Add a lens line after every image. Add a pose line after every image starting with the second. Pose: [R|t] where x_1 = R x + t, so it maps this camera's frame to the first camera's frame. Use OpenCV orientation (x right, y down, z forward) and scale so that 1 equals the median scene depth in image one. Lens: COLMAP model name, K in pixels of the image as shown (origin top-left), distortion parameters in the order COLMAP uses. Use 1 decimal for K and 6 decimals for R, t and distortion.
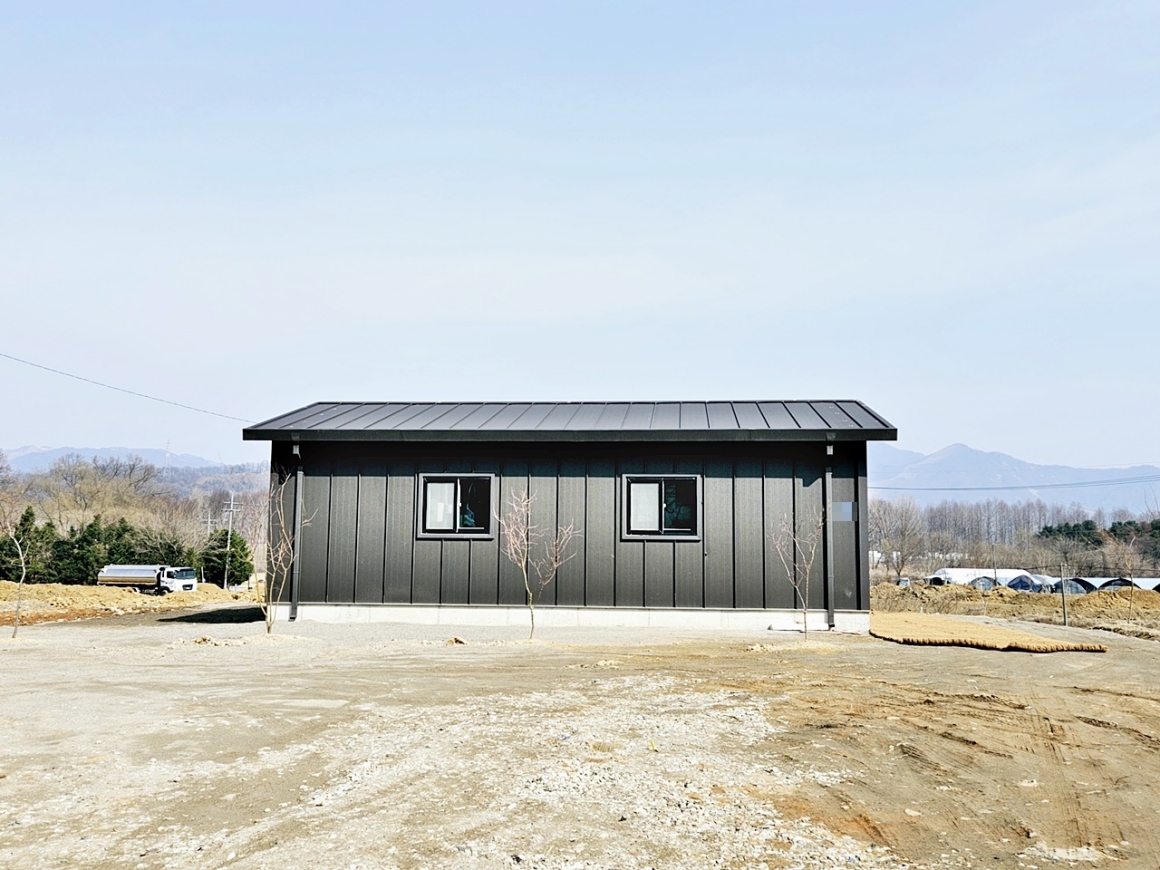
lens RADIAL K [[1093.3, 0, 576.8], [0, 1093.3, 438.6], [0, 0, 1]] dist [0.059929, 0.000000]
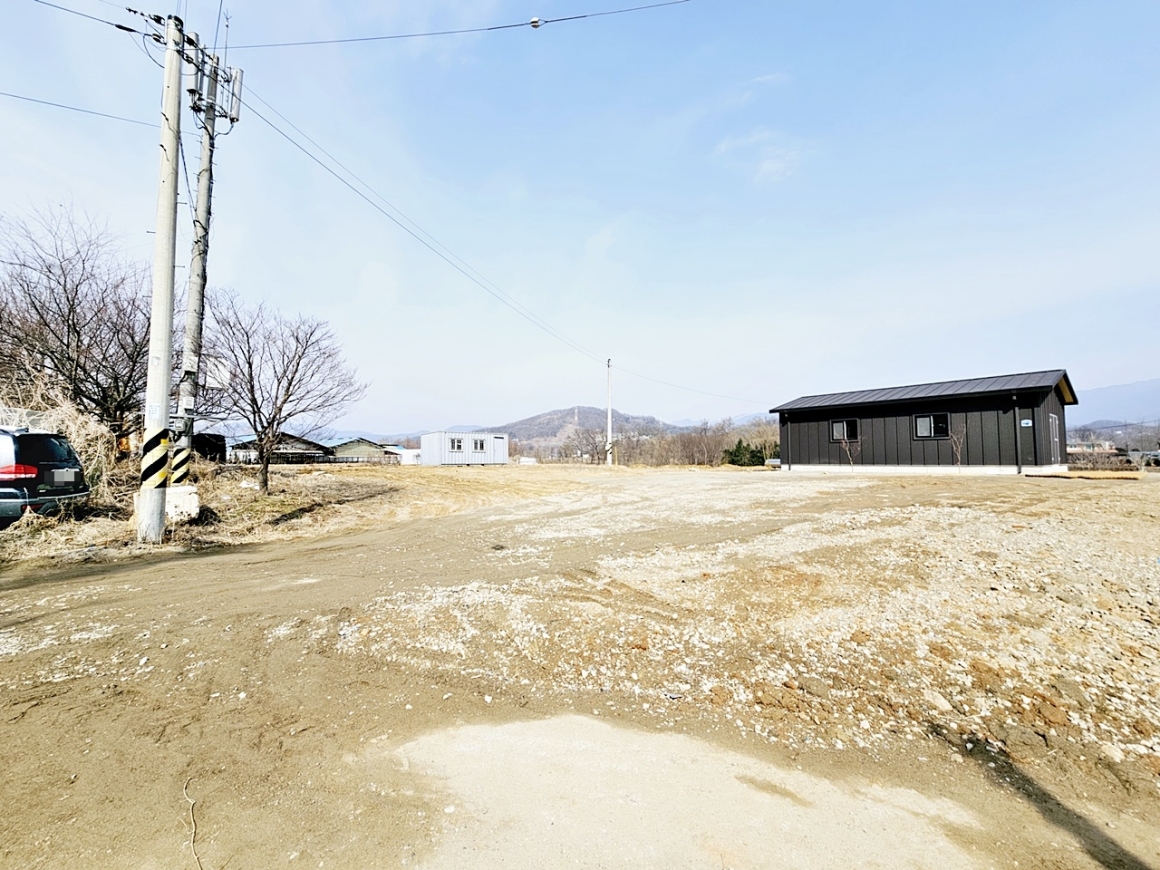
lens RADIAL K [[473.2, 0, 580.1], [0, 473.2, 437.4], [0, 0, 1]] dist [-0.001827, 0.001554]
pose [[0.698447, -0.046550, -0.714146, 0.234812], [0.091654, 0.995483, 0.024751, -0.011615], [0.709769, -0.082741, 0.699559, -0.286516]]
